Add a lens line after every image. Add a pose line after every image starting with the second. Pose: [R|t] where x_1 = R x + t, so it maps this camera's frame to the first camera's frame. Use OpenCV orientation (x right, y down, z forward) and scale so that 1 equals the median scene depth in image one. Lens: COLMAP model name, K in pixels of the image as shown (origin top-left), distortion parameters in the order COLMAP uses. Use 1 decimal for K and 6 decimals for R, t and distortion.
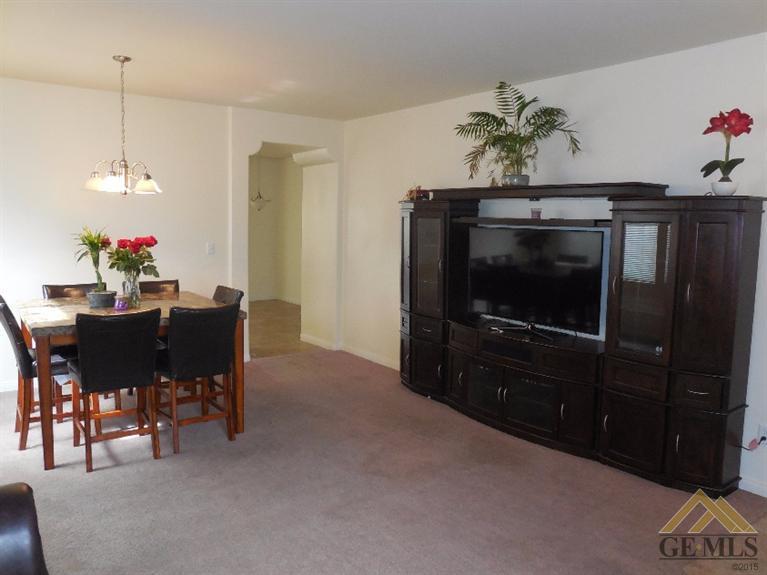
lens RADIAL K [[595.7, 0, 383.5], [0, 595.7, 287.5], [0, 0, 1]] dist [-0.089659, 0.081944]
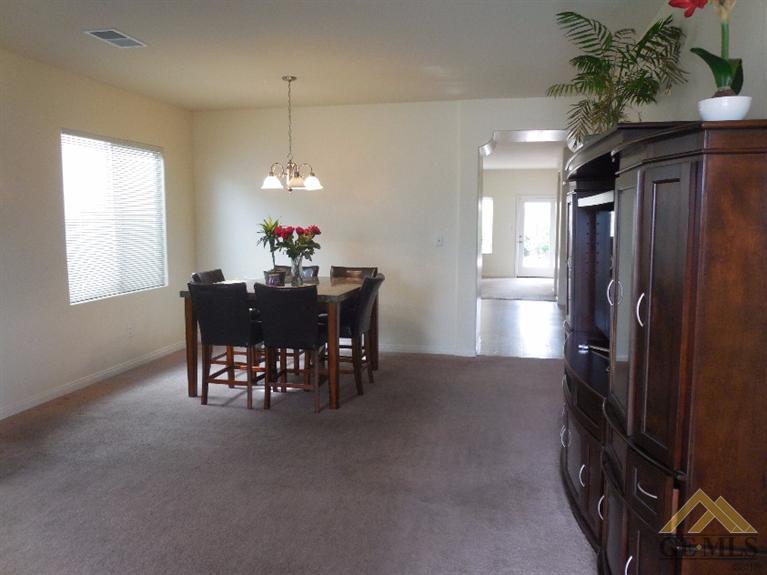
lens RADIAL K [[595.7, 0, 383.5], [0, 595.7, 287.5], [0, 0, 1]] dist [-0.089659, 0.081944]
pose [[0.653608, 0.066612, -0.753896, 0.624956], [-0.059935, 0.997546, 0.036178, -0.017294], [0.754457, 0.021539, 0.655996, 0.356535]]
